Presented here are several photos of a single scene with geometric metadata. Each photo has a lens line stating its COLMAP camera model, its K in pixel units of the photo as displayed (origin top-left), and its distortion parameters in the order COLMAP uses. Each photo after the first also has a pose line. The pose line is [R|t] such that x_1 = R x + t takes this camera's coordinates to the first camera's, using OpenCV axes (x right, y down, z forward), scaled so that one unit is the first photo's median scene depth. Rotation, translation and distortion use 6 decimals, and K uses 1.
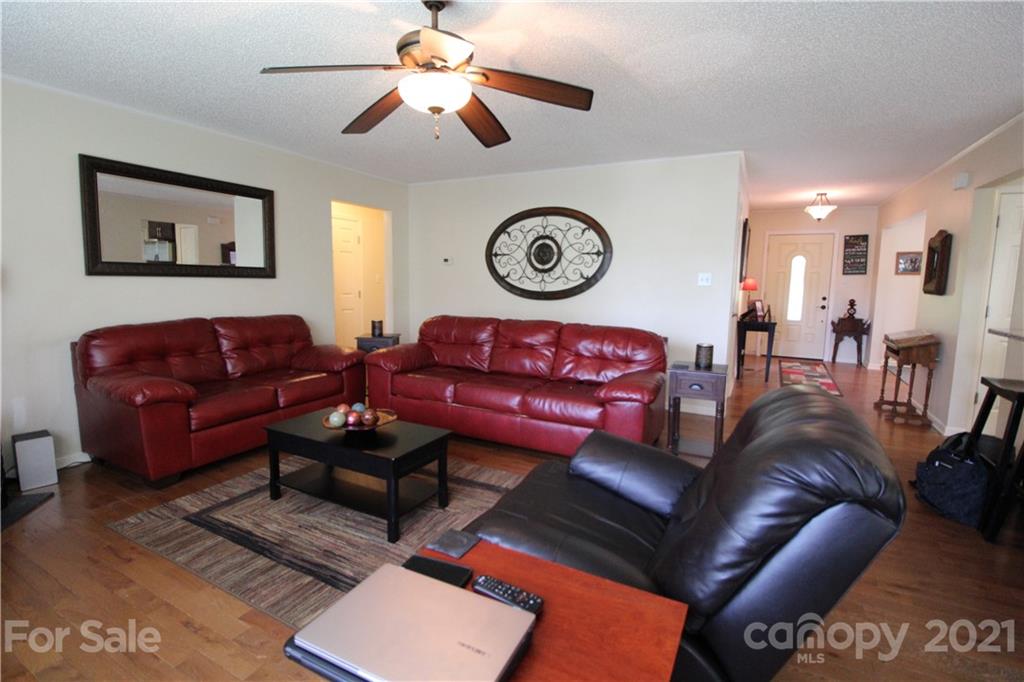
lens RADIAL K [[470.6, 0, 512.6], [0, 470.6, 334.6], [0, 0, 1]] dist [-0.007751, -0.009918]
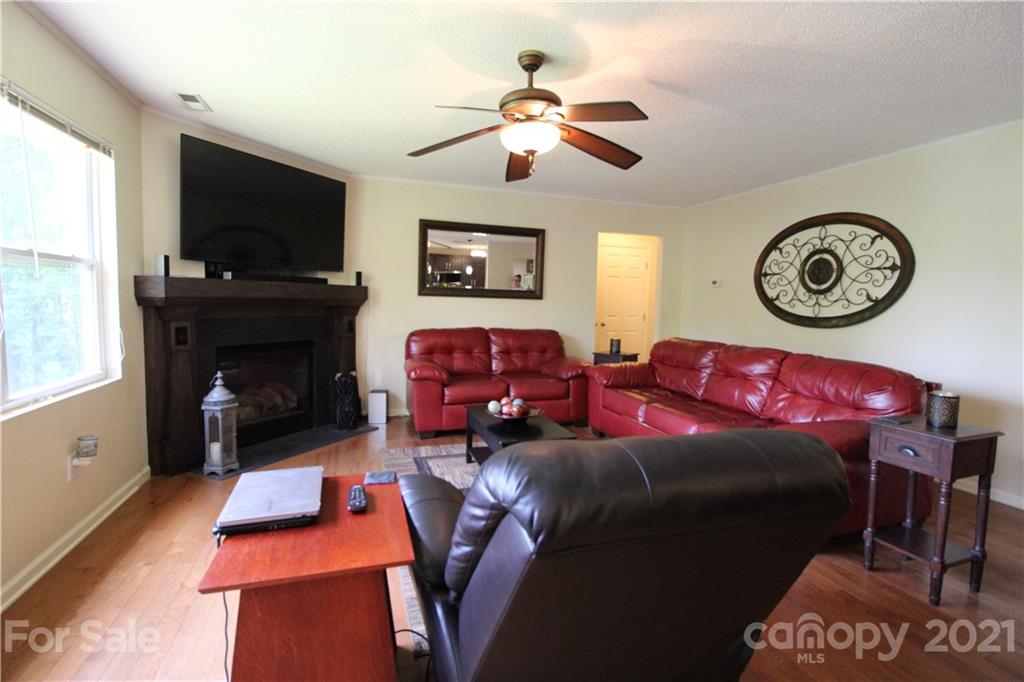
lens RADIAL K [[470.6, 0, 511.1], [0, 470.6, 336.2], [0, 0, 1]] dist [-0.007751, -0.009918]
pose [[0.718127, 0.053115, -0.693882, 0.309127], [-0.092195, 0.995556, -0.019208, 0.006801], [0.689778, 0.077766, 0.719832, 0.065816]]
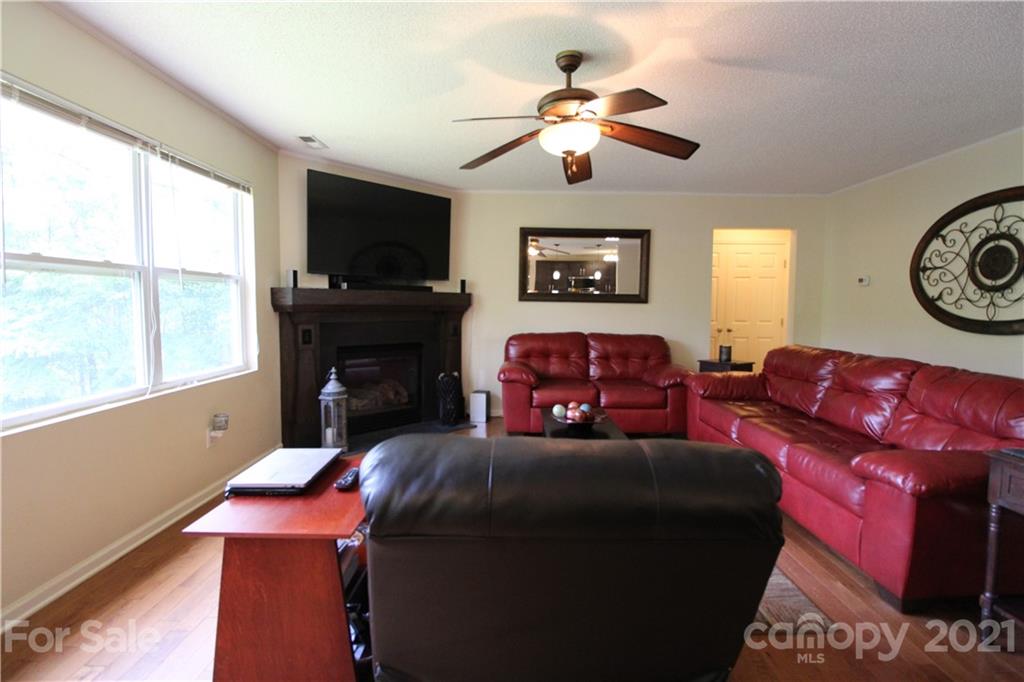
lens RADIAL K [[470.6, 0, 511.9], [0, 470.6, 335.5], [0, 0, 1]] dist [-0.007751, -0.009918]
pose [[0.462107, 0.046747, -0.885591, 0.395598], [-0.105943, 0.994368, -0.002793, -0.001620], [0.880473, 0.095113, 0.464457, 0.171941]]
